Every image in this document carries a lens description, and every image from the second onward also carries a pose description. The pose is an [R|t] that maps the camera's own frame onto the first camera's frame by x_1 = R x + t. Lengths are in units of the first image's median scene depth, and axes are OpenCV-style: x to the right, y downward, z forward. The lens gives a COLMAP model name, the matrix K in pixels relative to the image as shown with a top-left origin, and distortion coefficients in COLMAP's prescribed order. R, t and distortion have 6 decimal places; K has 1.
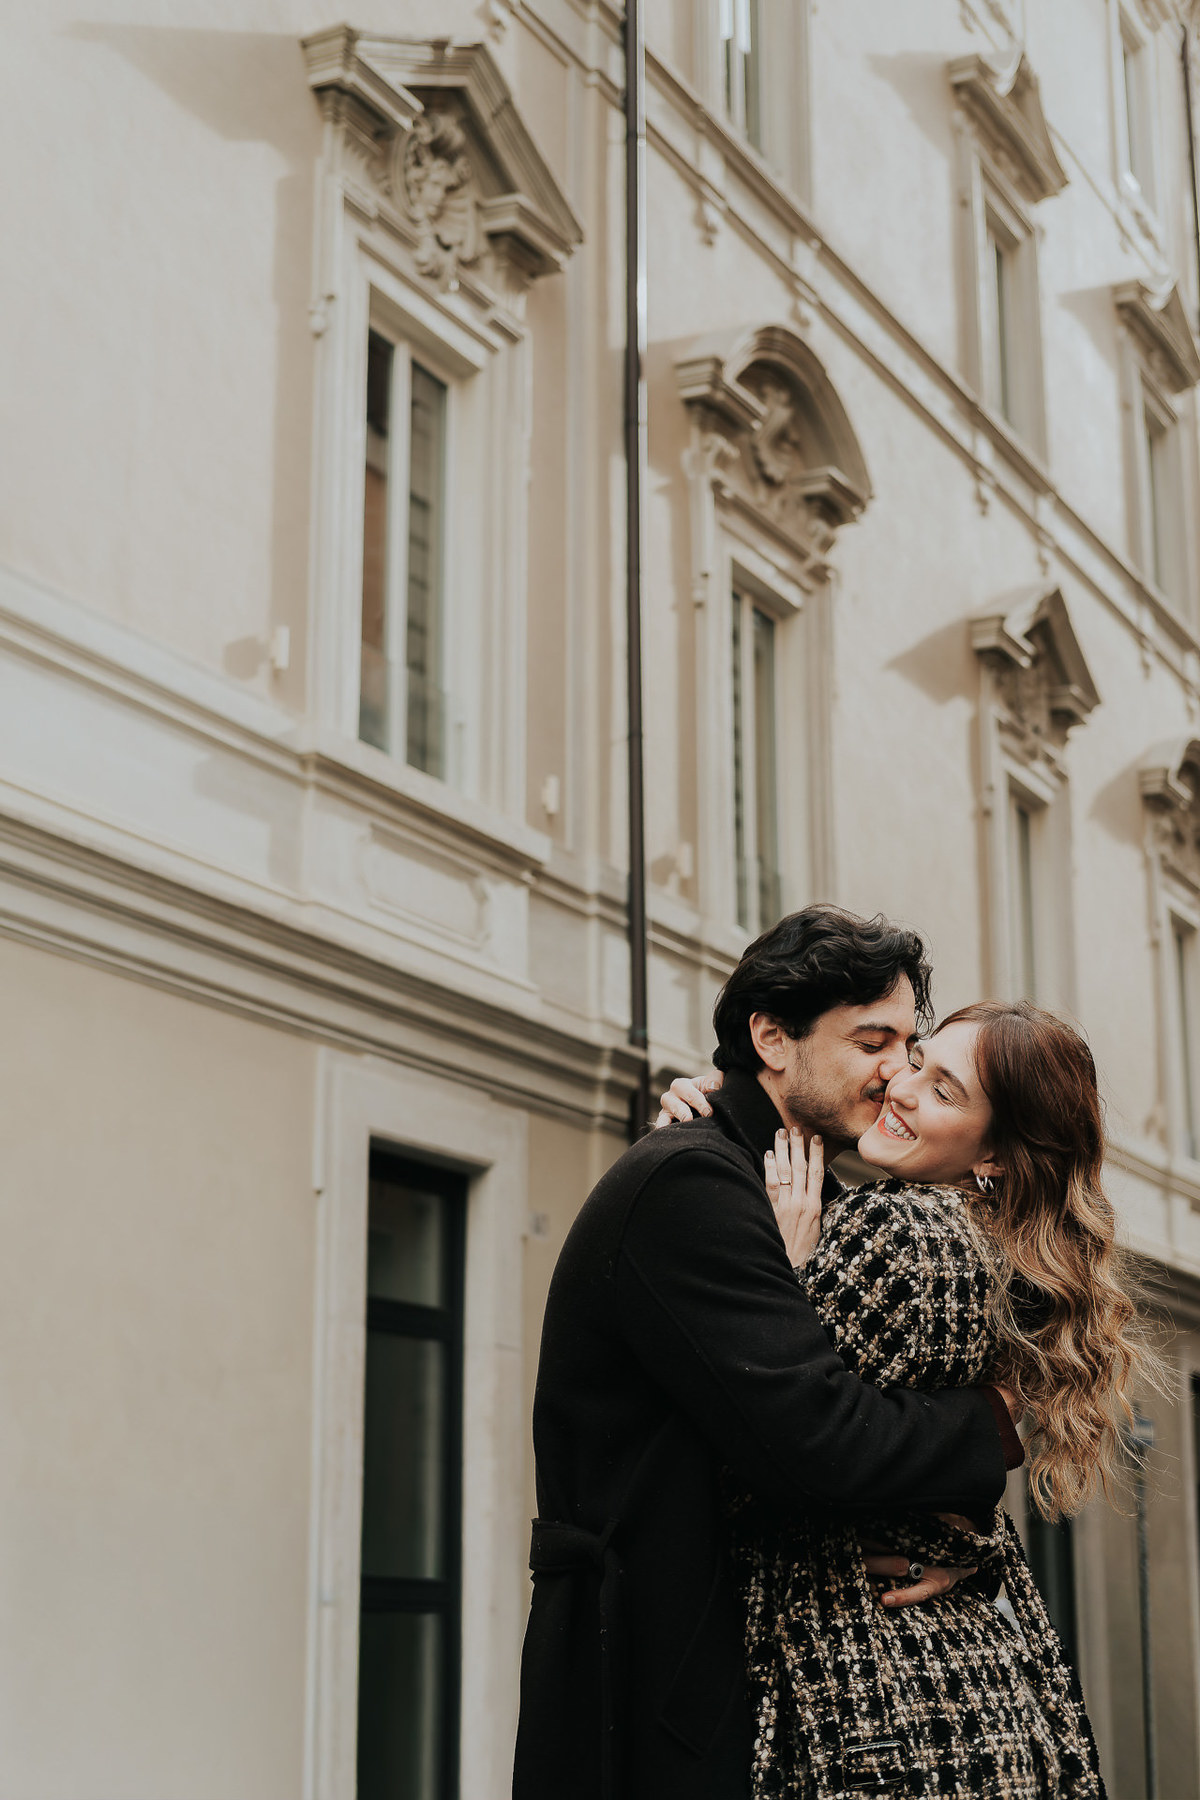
lens RADIAL K [[2776.2, 0, 600.0], [0, 2776.2, 900.0], [0, 0, 1]] dist [1.422012, -0.007391]
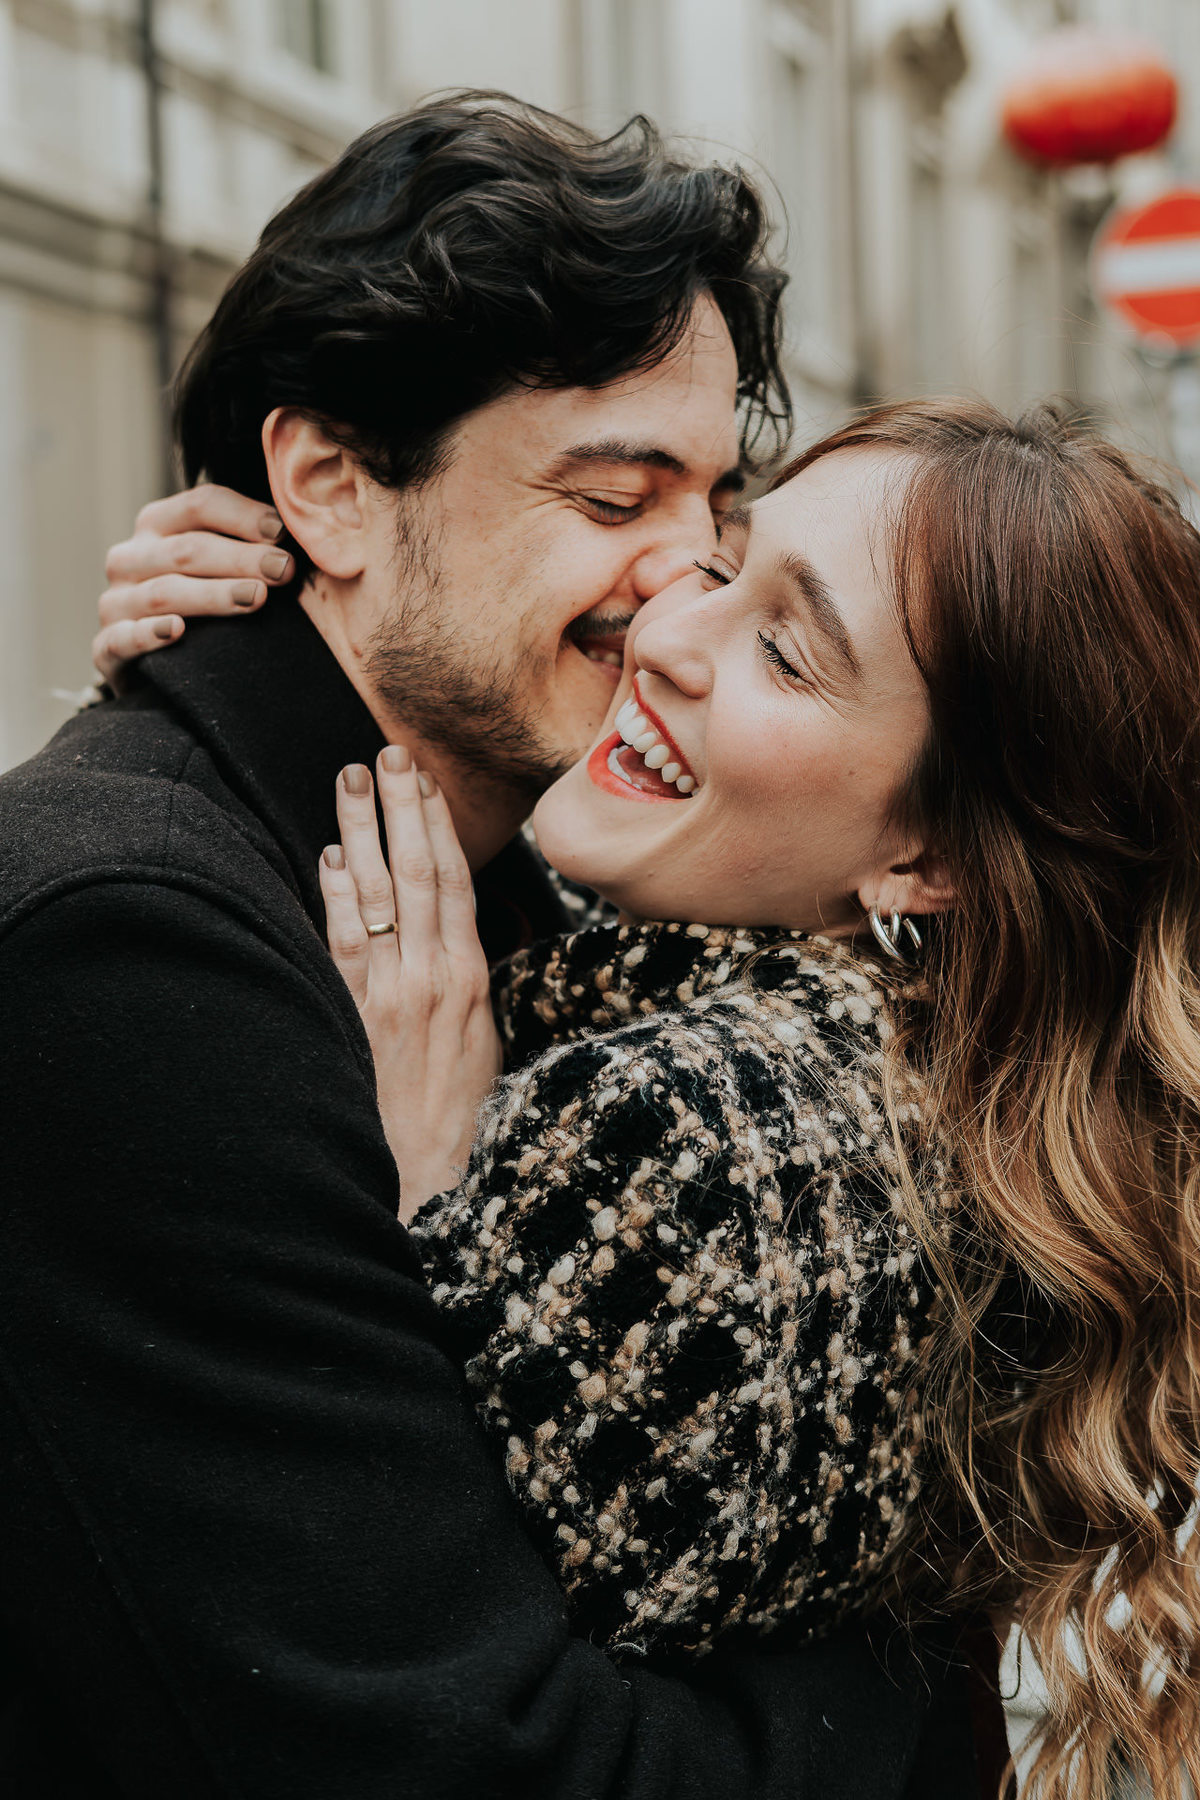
lens RADIAL K [[2283.5, 0, 600.0], [0, 2283.5, 900.0], [0, 0, 1]] dist [-0.219366, -0.021928]
pose [[0.992950, -0.038539, 0.112094, 0.064532], [-0.001006, 0.942894, 0.333090, 0.005331], [-0.118530, -0.330855, 0.936208, 0.752542]]
